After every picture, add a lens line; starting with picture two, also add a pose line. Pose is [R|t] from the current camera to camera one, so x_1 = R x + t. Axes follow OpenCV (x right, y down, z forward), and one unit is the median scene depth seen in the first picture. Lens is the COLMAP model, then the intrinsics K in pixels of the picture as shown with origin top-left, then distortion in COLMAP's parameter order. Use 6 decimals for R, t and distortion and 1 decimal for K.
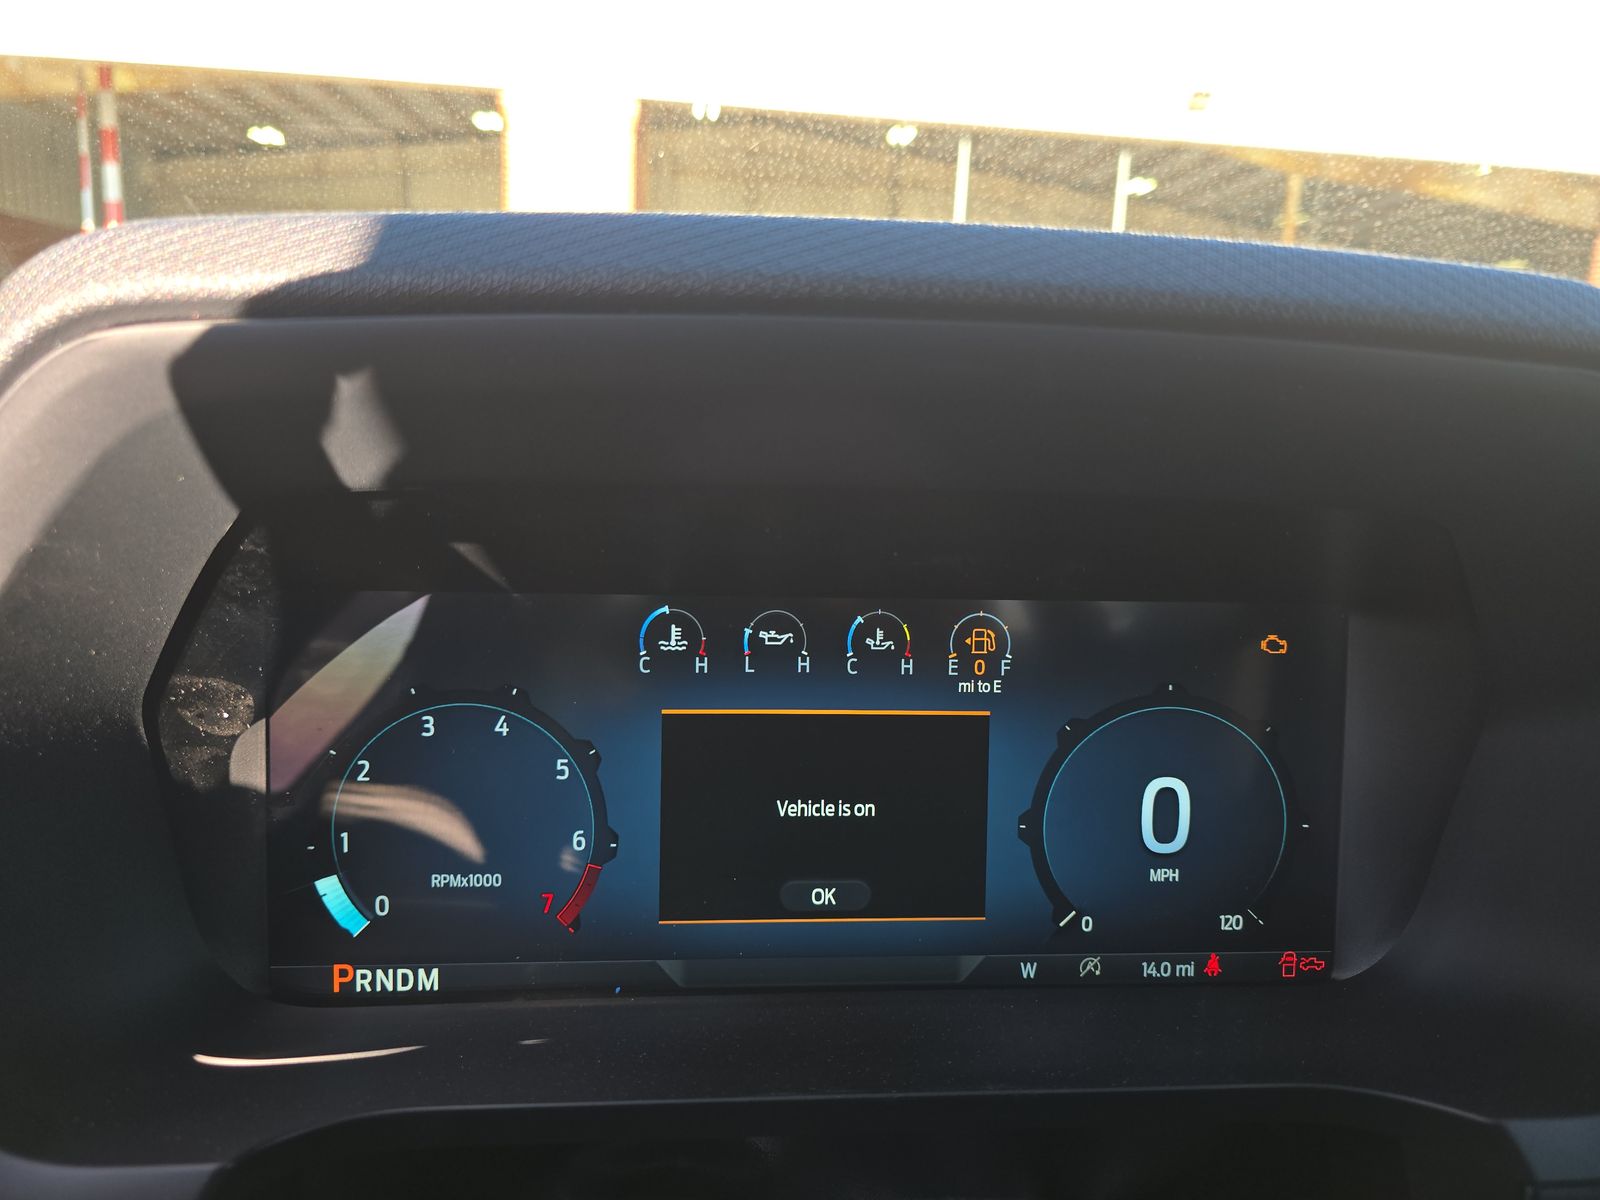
lens RADIAL K [[1072.9, 0, 800.0], [0, 1072.9, 600.0], [0, 0, 1]] dist [0.042452, -0.001812]
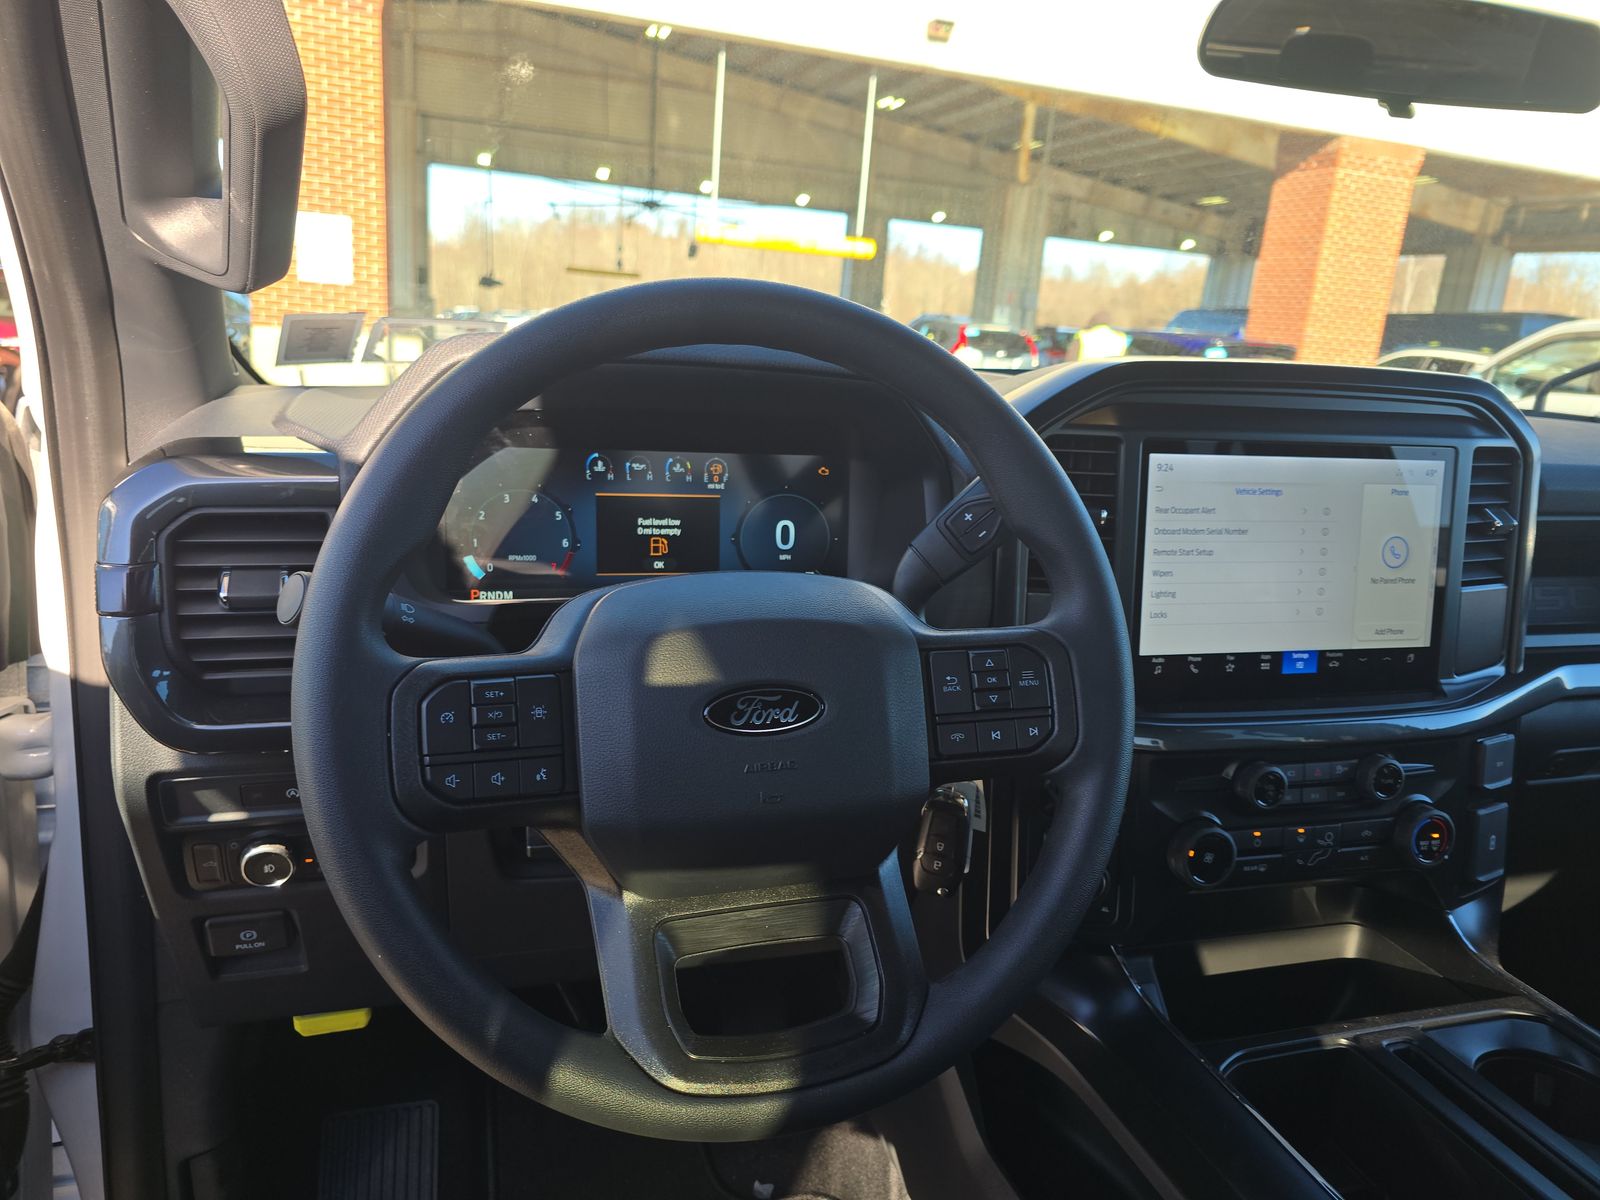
lens RADIAL K [[1072.9, 0, 800.0], [0, 1072.9, 600.0], [0, 0, 1]] dist [0.042452, -0.001812]
pose [[0.976408, -0.021455, 0.214864, -0.205132], [0.002948, 0.996283, 0.086086, 0.132874], [-0.215912, -0.083422, 0.972843, -1.637834]]
